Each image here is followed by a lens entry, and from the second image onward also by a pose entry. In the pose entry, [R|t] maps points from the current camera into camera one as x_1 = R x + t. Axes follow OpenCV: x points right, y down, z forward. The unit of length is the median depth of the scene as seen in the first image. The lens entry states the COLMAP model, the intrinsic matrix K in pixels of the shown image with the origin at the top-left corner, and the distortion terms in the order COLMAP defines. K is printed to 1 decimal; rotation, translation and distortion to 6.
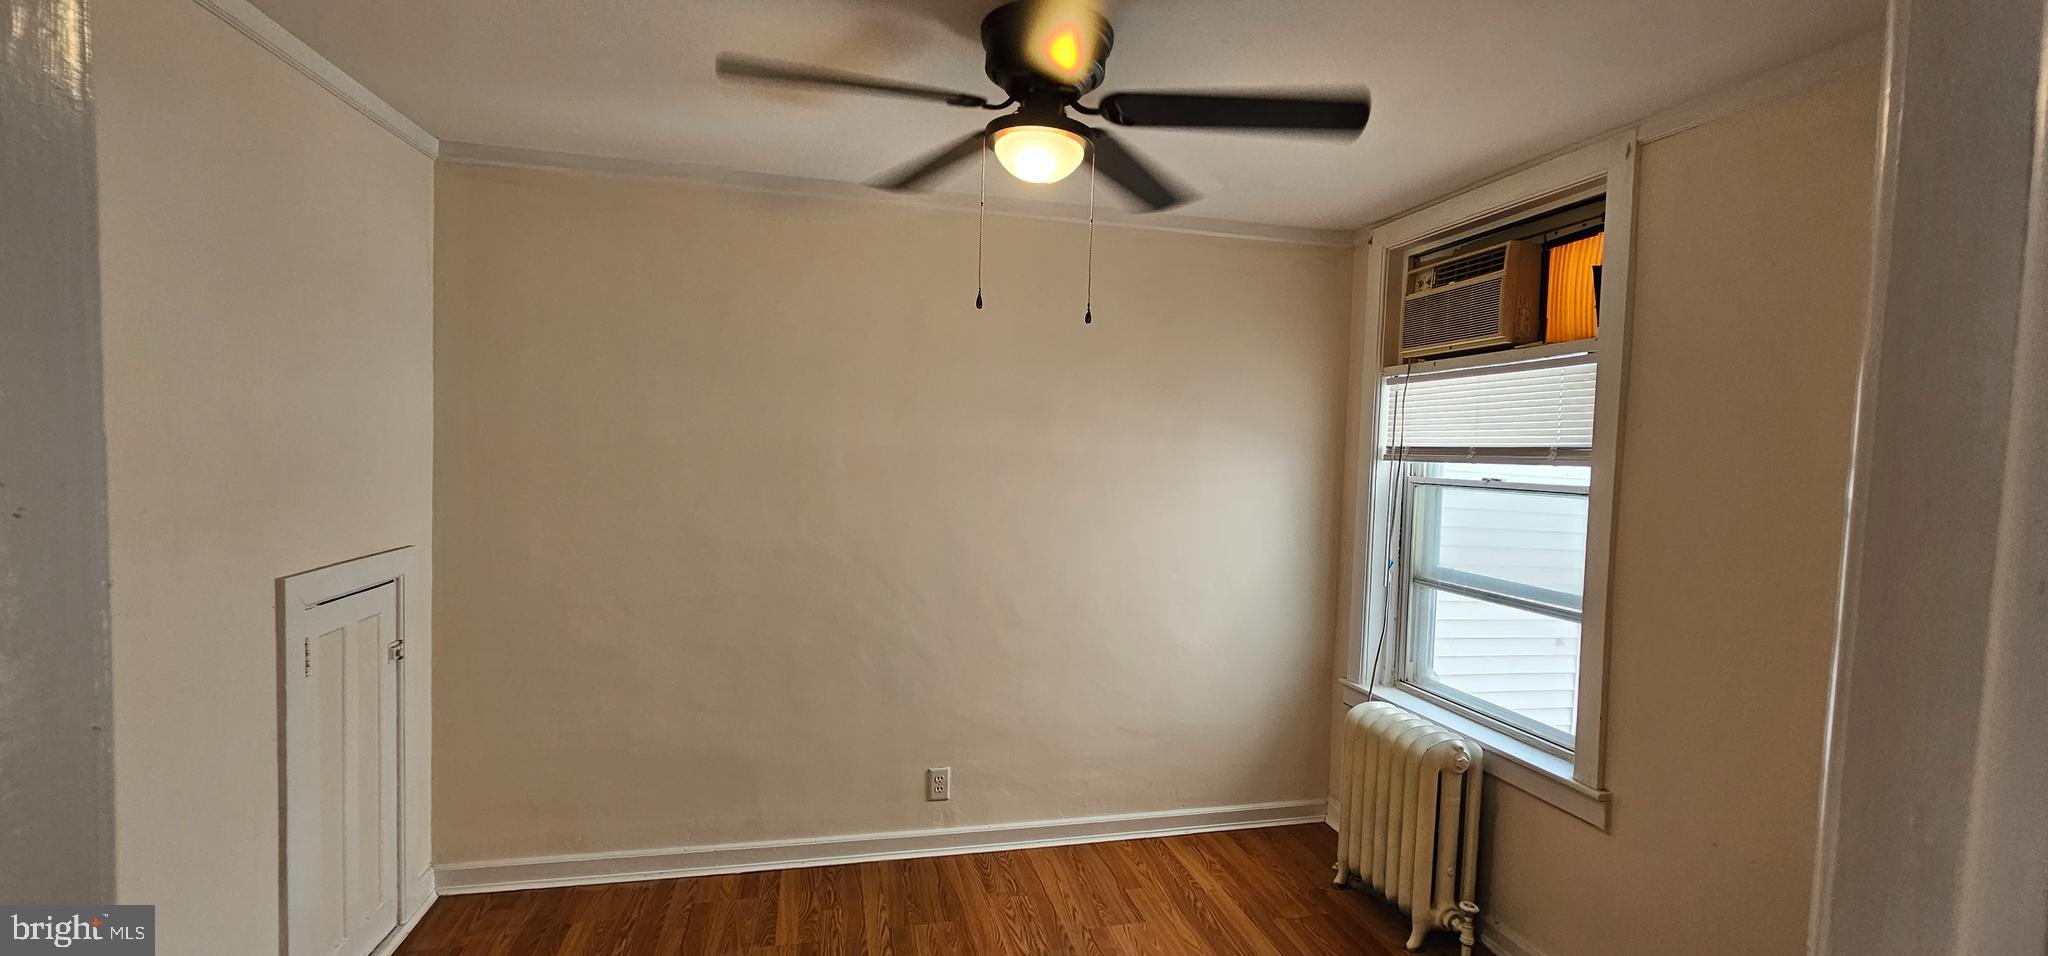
lens RADIAL K [[836.5, 0, 1022.3], [0, 836.5, 489.3], [0, 0, 1]] dist [-0.003161, 0.000494]
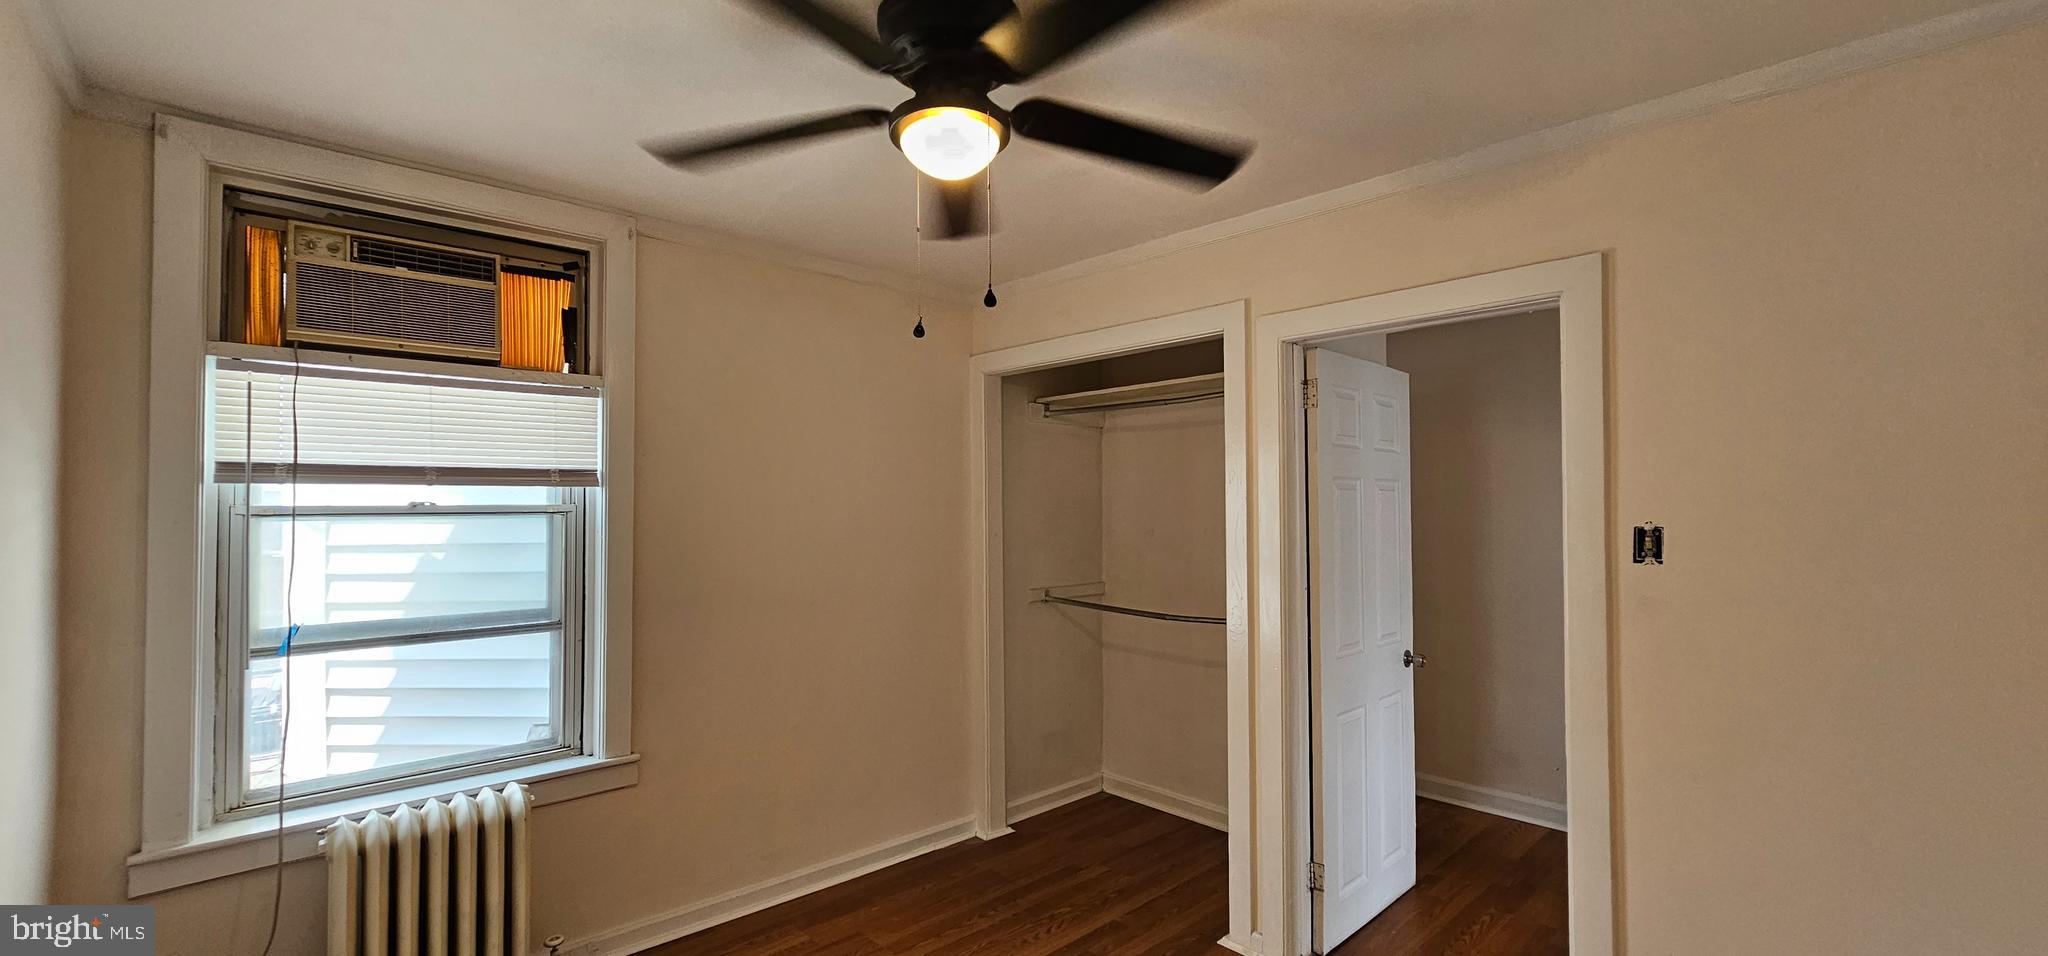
lens RADIAL K [[836.5, 0, 1022.3], [0, 836.5, 489.3], [0, 0, 1]] dist [-0.003161, 0.000494]
pose [[-0.487563, -0.008824, 0.873043, -0.509922], [0.030583, 0.999163, 0.027179, -0.031418], [-0.872552, 0.039952, -0.486885, 0.870383]]
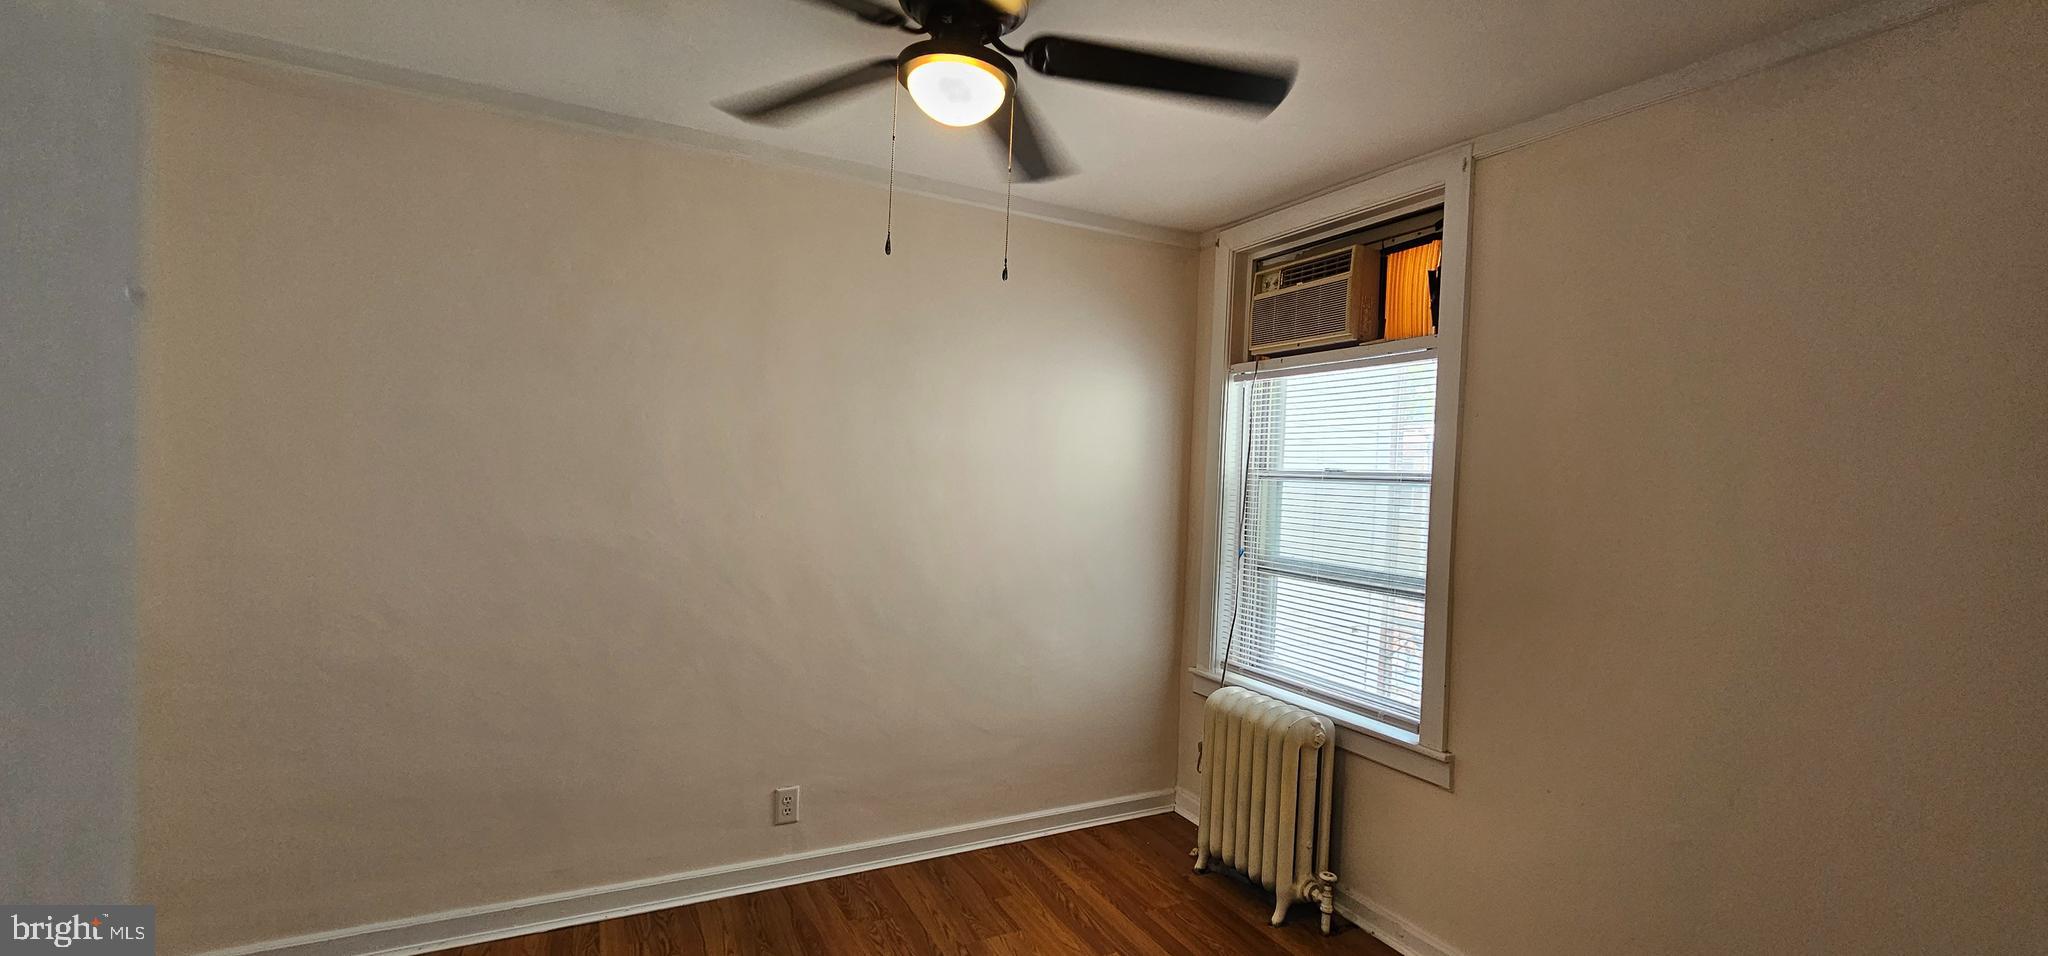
lens RADIAL K [[836.5, 0, 1022.3], [0, 836.5, 489.3], [0, 0, 1]] dist [-0.003161, 0.000494]
pose [[0.970310, 0.003006, 0.241847, -0.080425], [0.001371, 0.999838, -0.017929, 0.031364], [-0.241862, 0.017729, 0.970149, 0.064047]]
